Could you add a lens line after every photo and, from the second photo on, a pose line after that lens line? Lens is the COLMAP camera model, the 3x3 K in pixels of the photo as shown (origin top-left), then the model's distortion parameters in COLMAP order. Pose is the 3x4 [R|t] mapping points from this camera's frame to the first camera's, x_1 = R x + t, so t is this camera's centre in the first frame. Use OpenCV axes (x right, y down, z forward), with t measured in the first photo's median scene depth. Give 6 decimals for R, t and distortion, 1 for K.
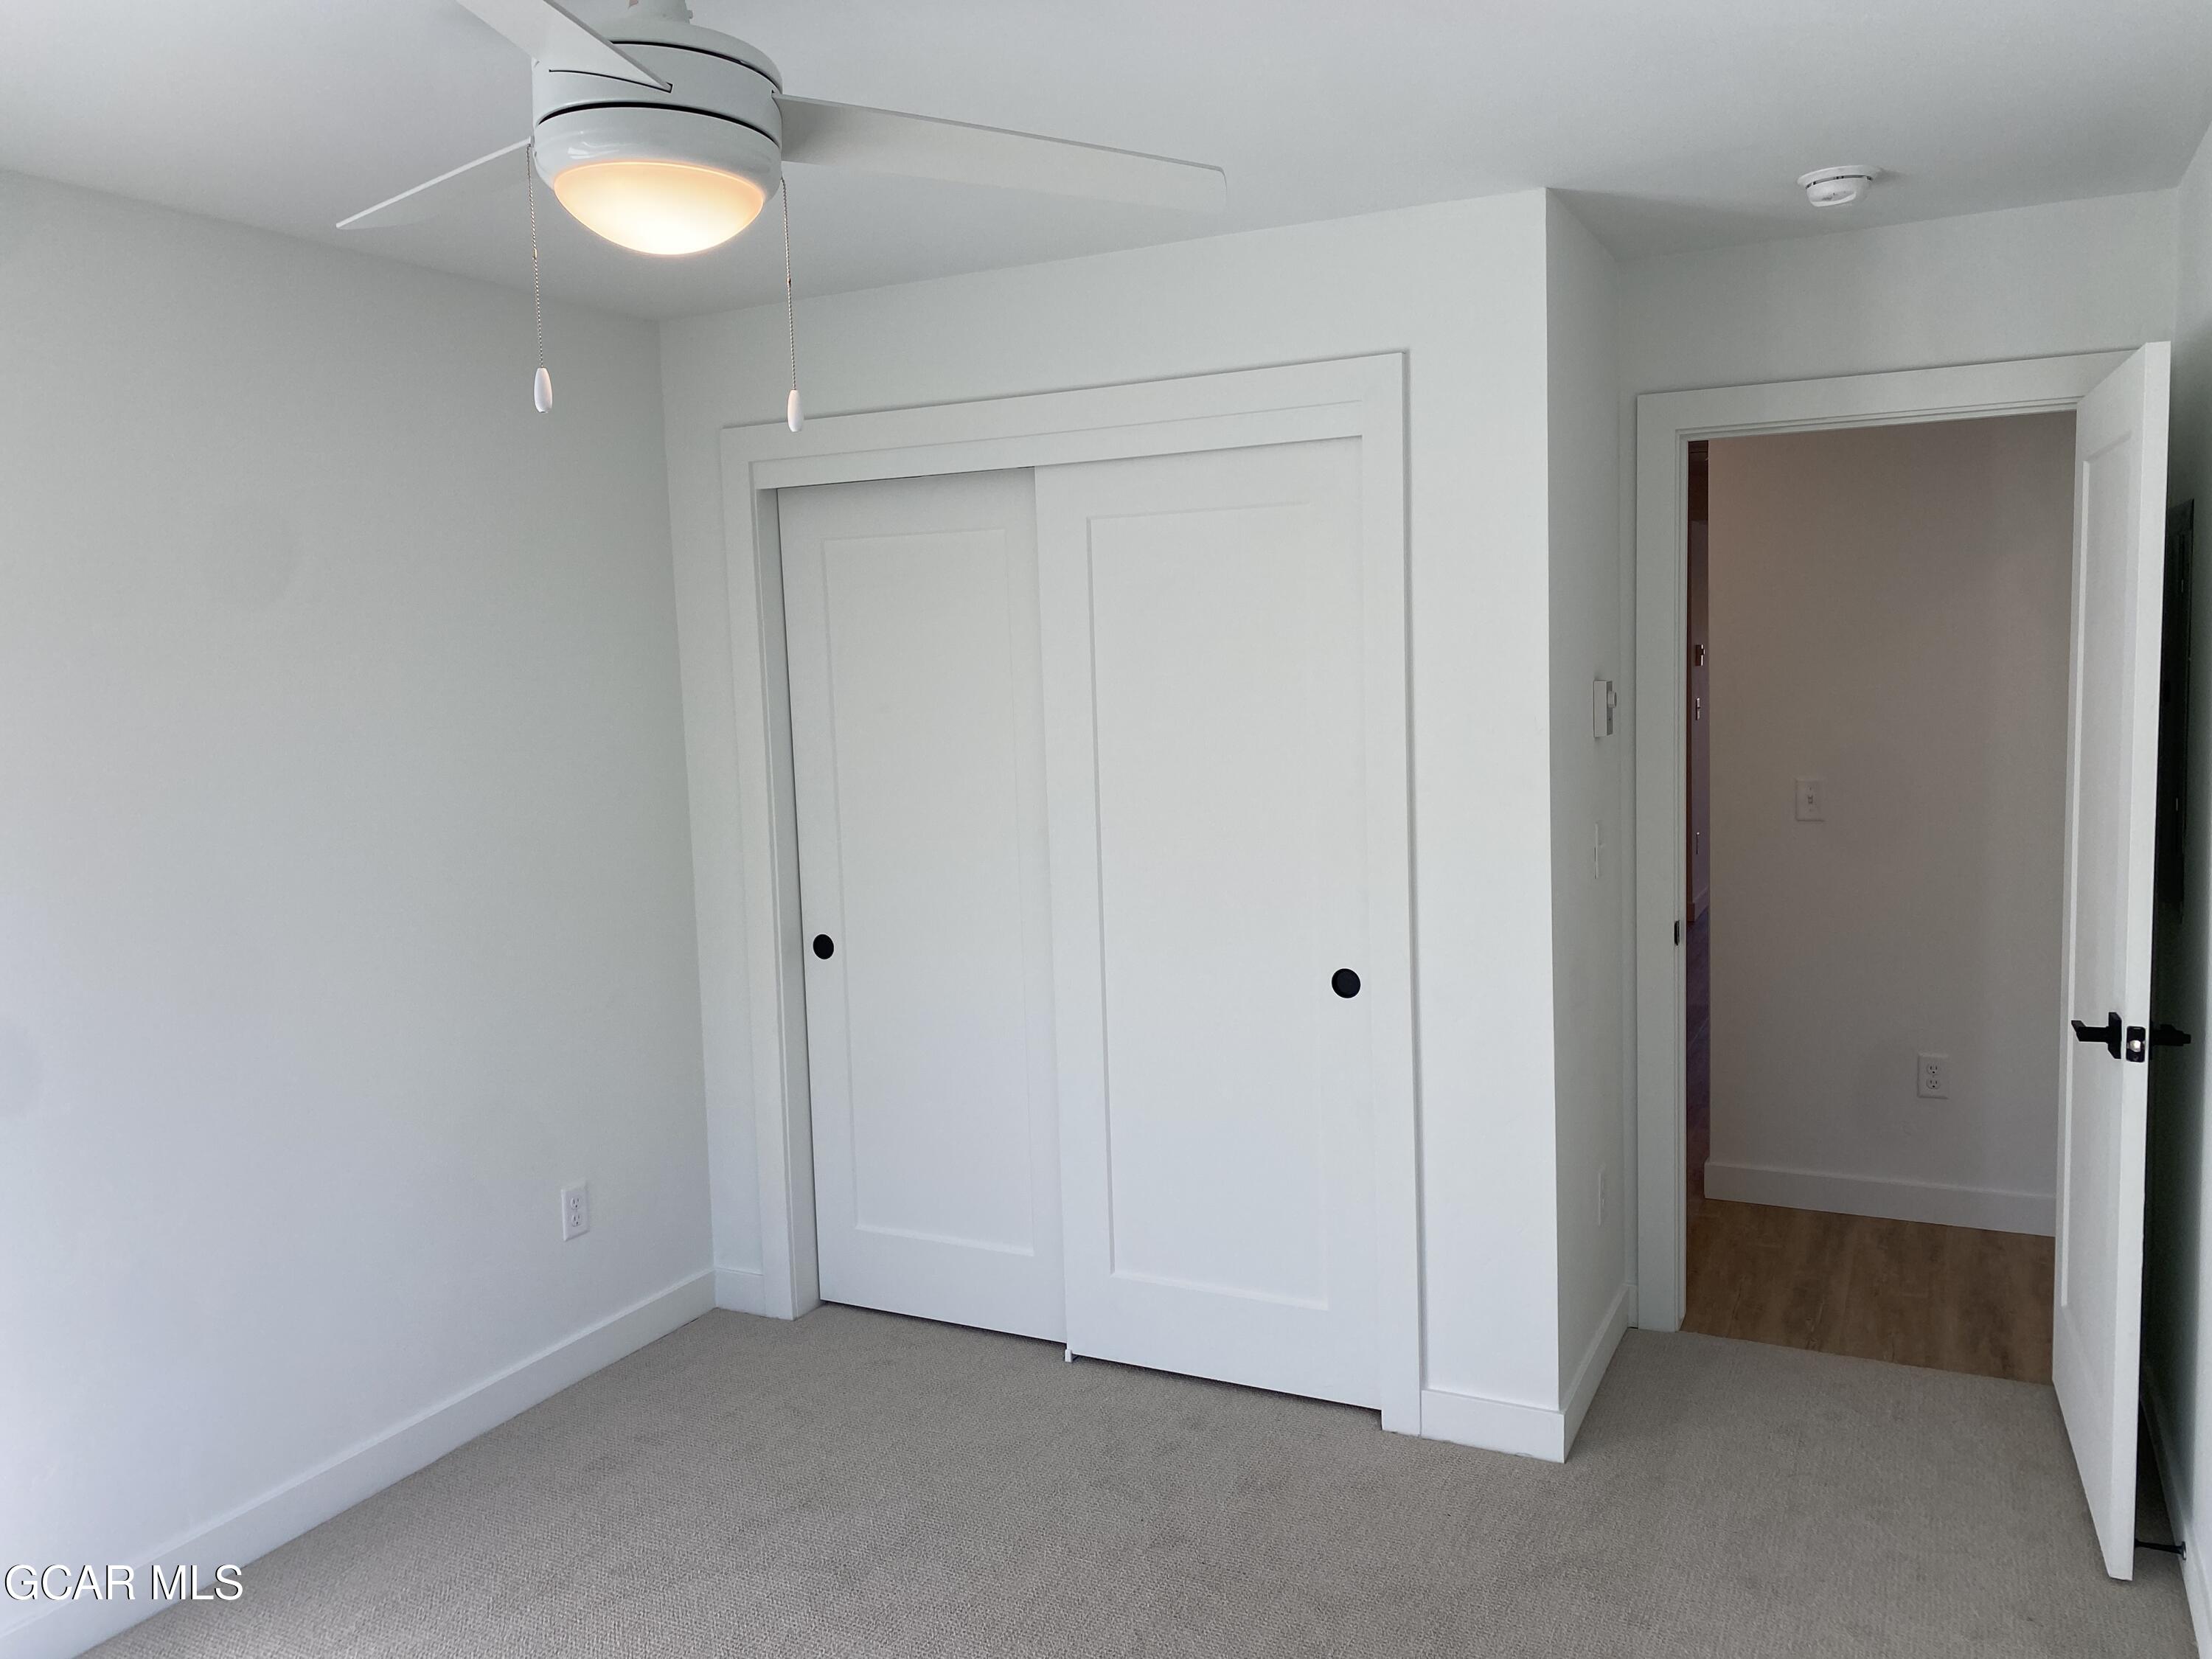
lens RADIAL K [[1686.5, 0, 1074.6], [0, 1686.5, 821.6], [0, 0, 1]] dist [0.001892, 0.000166]
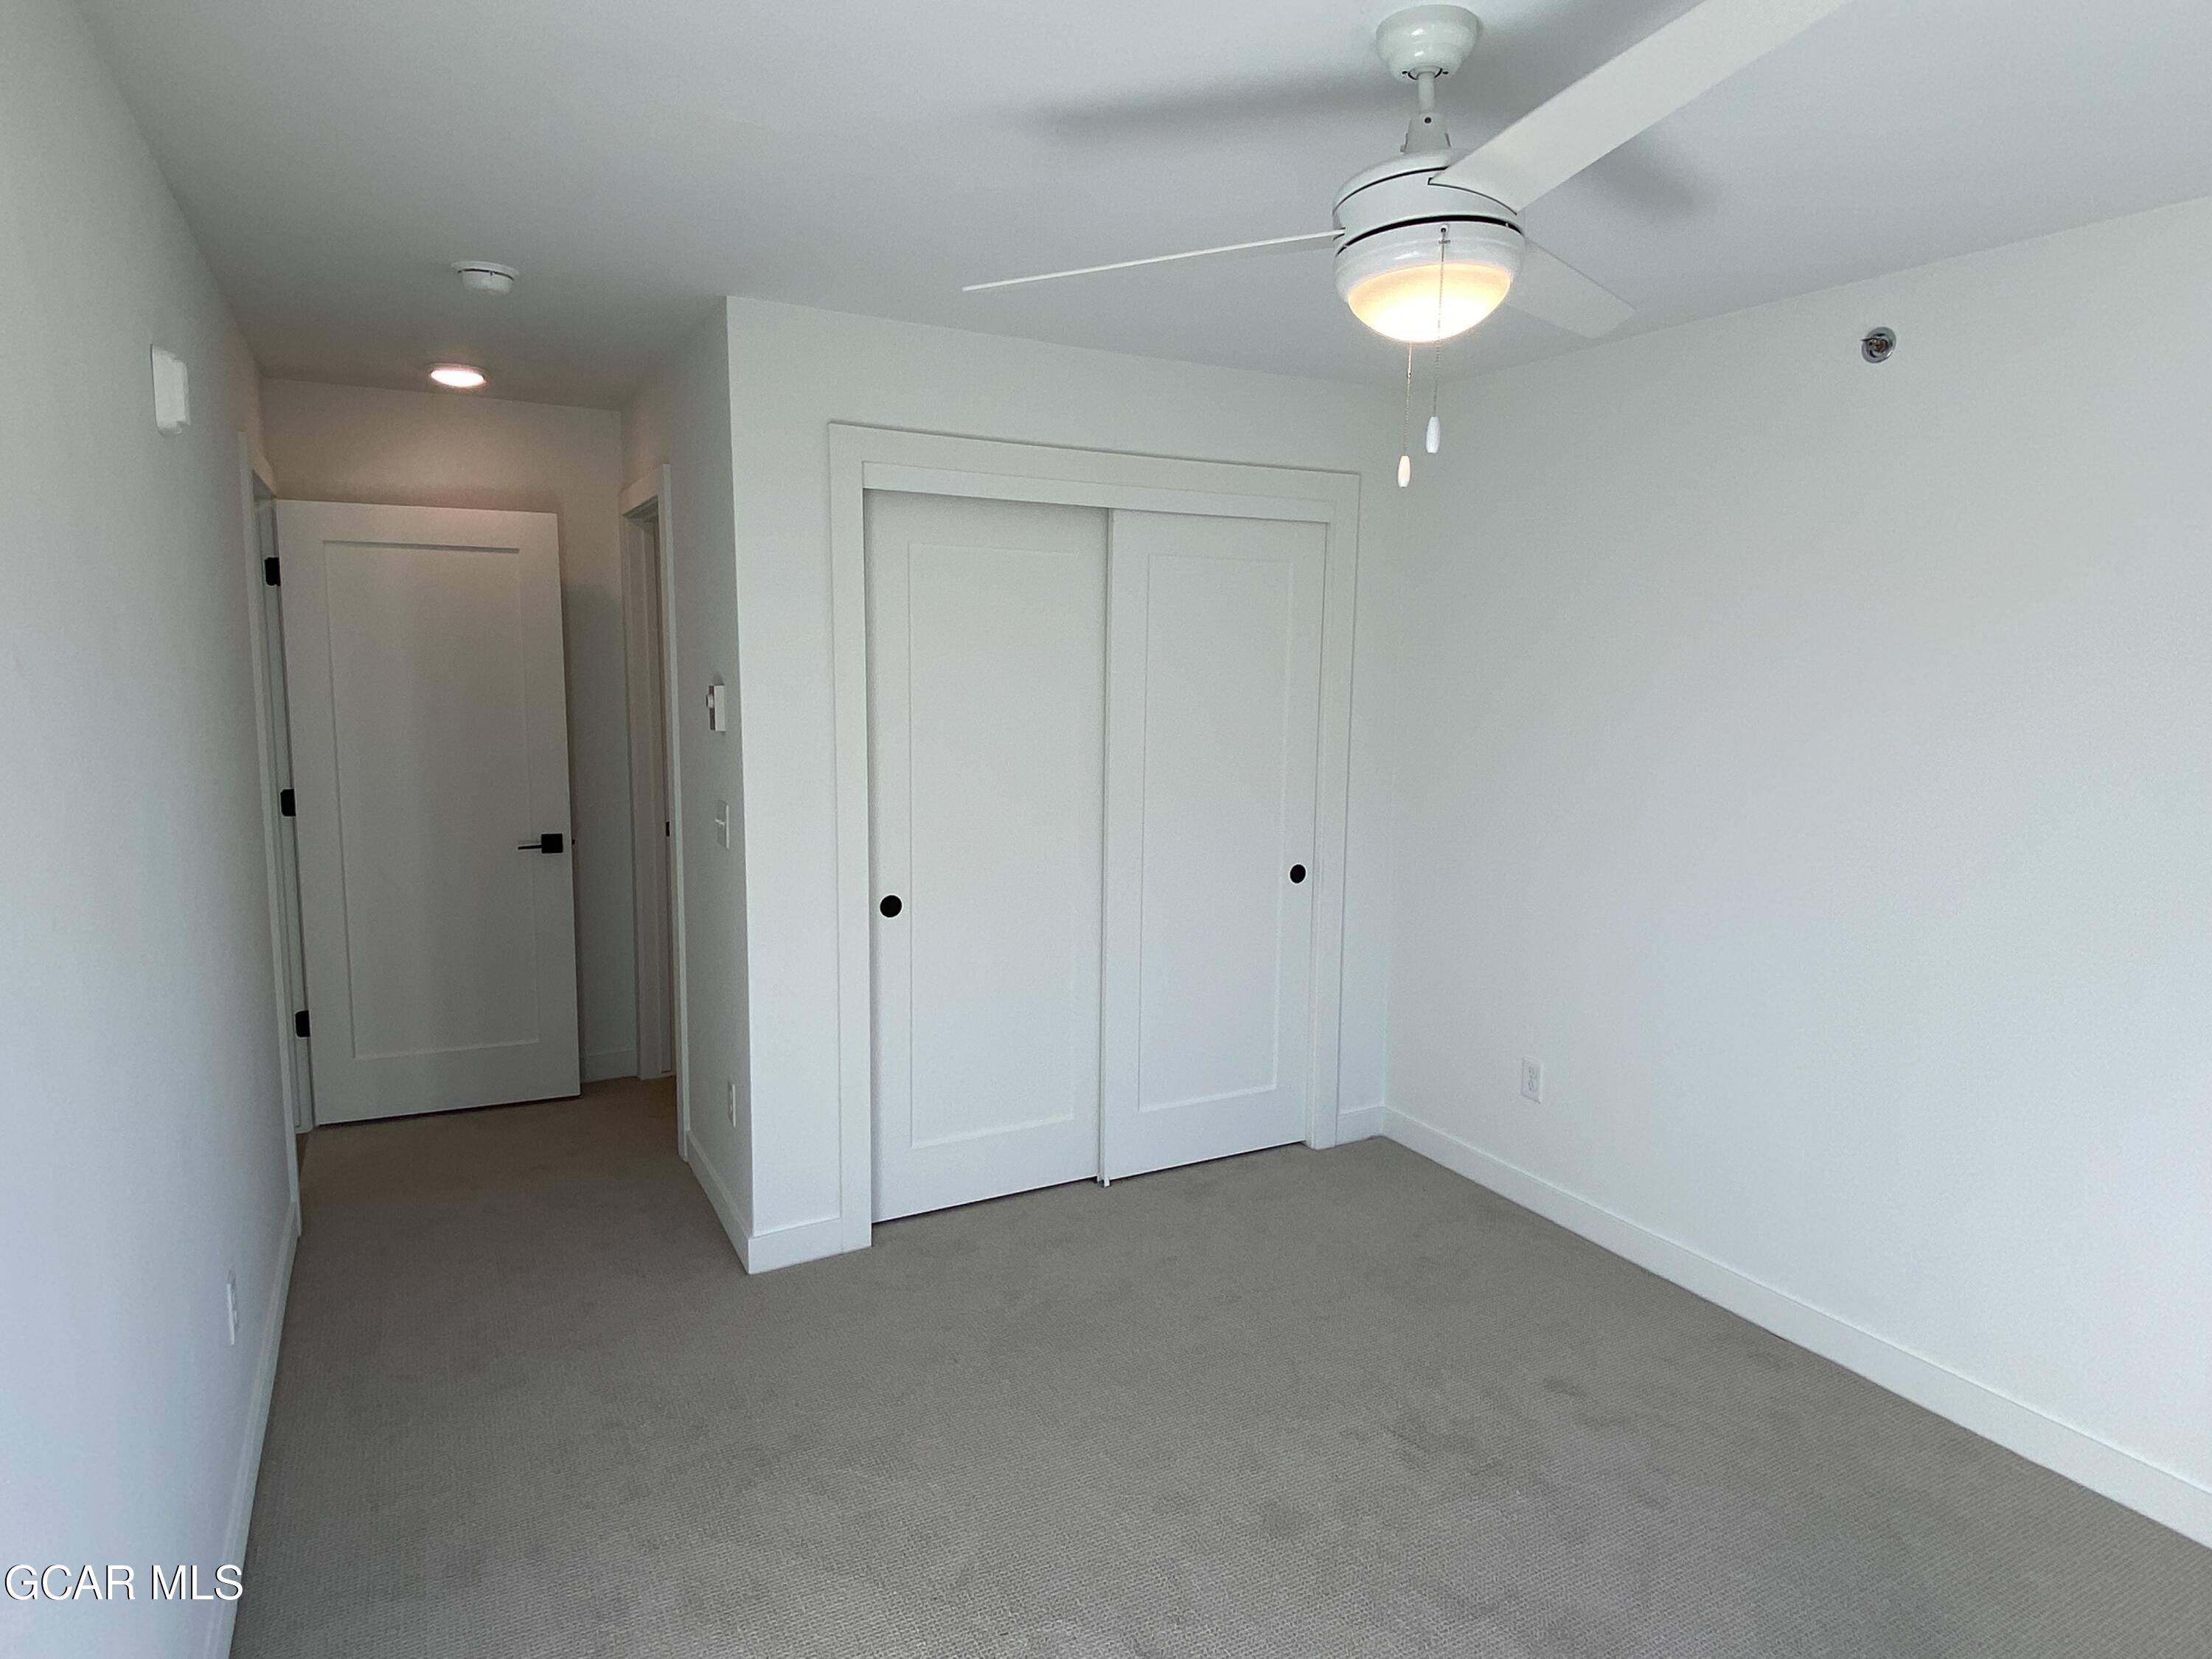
lens RADIAL K [[1302.8, 0, 1106.0], [0, 1302.8, 829.5], [0, 0, 1]] dist [0.037384, 0.000096]
pose [[0.569452, -0.078558, 0.818263, -0.828154], [0.050410, 0.996887, 0.060625, -0.024908], [-0.820478, 0.006726, 0.571639, 0.406635]]
